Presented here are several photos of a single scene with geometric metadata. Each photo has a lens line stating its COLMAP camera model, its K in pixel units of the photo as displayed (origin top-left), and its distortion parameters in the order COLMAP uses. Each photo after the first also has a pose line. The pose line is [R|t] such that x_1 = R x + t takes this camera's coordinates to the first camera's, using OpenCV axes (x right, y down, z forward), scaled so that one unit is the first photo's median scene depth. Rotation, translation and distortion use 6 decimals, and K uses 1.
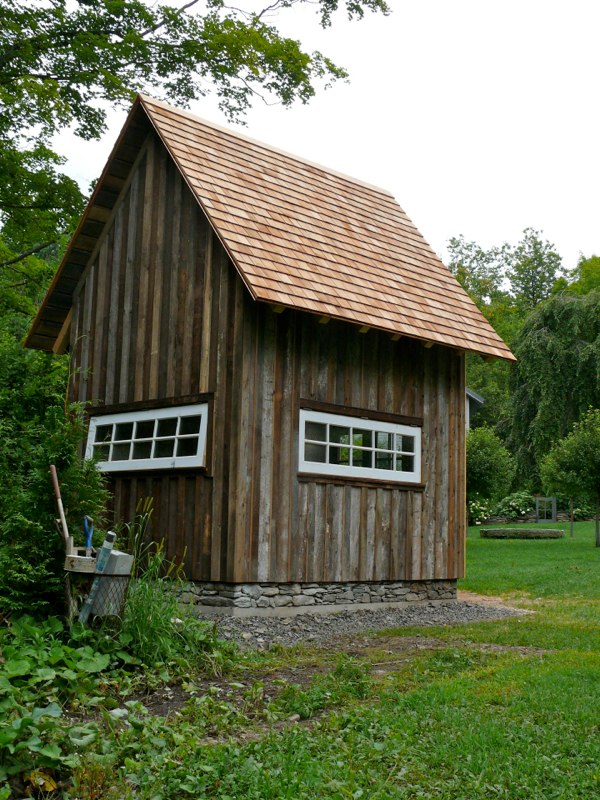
lens RADIAL K [[1071.4, 0, 300.0], [0, 1071.4, 400.0], [0, 0, 1]] dist [-0.183014, -0.002172]
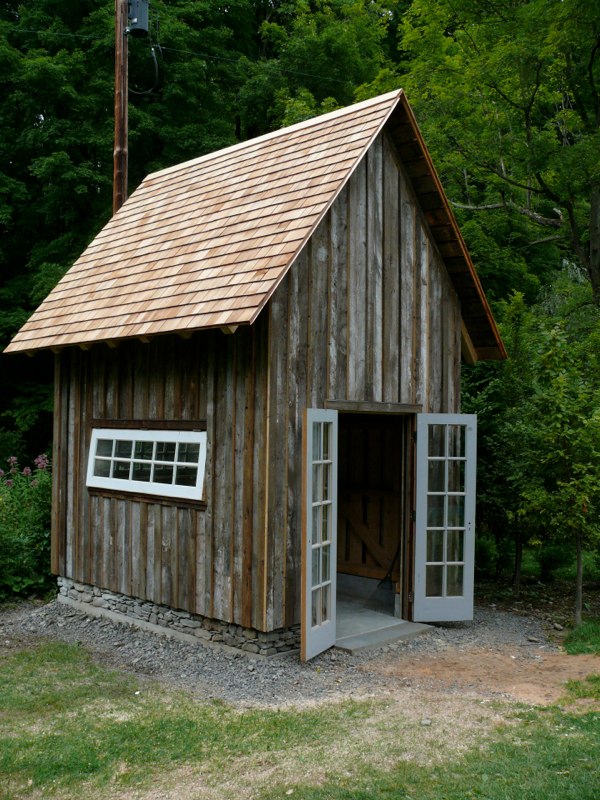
lens RADIAL K [[811.4, 0, 300.0], [0, 811.4, 400.0], [0, 0, 1]] dist [-0.209077, 0.210652]
pose [[0.010407, -0.053786, -0.998498, 0.799574], [0.124360, 0.990869, -0.052079, 0.046946], [0.992183, -0.123631, 0.017001, 1.164387]]
